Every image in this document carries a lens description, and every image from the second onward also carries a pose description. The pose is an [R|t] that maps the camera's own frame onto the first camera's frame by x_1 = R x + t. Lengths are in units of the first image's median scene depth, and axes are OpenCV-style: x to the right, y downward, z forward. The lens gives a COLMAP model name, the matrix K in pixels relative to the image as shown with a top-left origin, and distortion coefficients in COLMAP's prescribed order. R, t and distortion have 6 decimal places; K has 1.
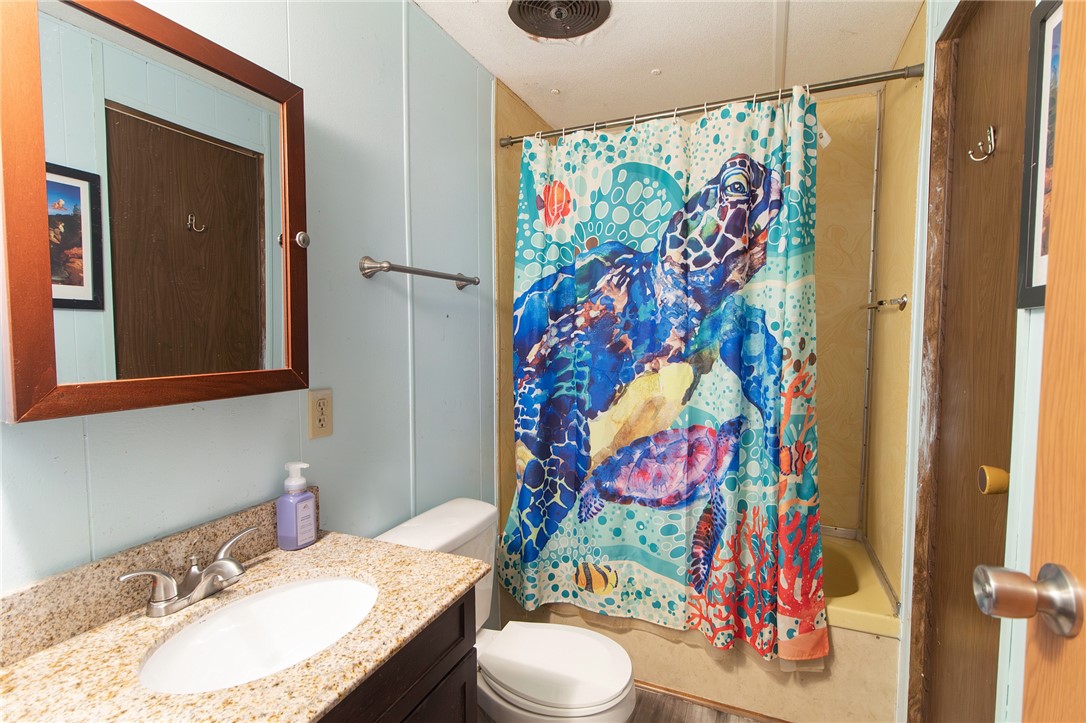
lens RADIAL K [[520.2, 0, 544.0], [0, 520.2, 359.8], [0, 0, 1]] dist [0.001327, 0.000113]
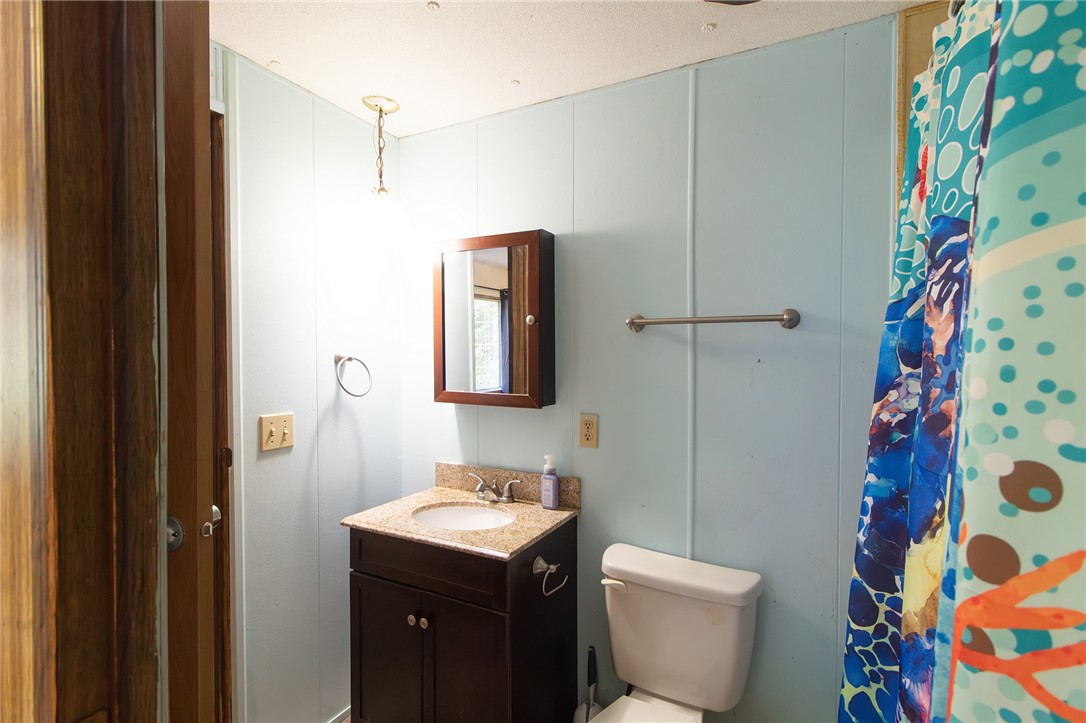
lens RADIAL K [[520.2, 0, 570.2], [0, 520.2, 360.1], [0, 0, 1]] dist [0.001327, 0.000113]
pose [[-0.064599, 0.010189, -0.997859, 0.668444], [-0.059829, 0.998110, 0.014065, -0.072492], [0.996116, 0.060610, -0.063867, 0.681000]]
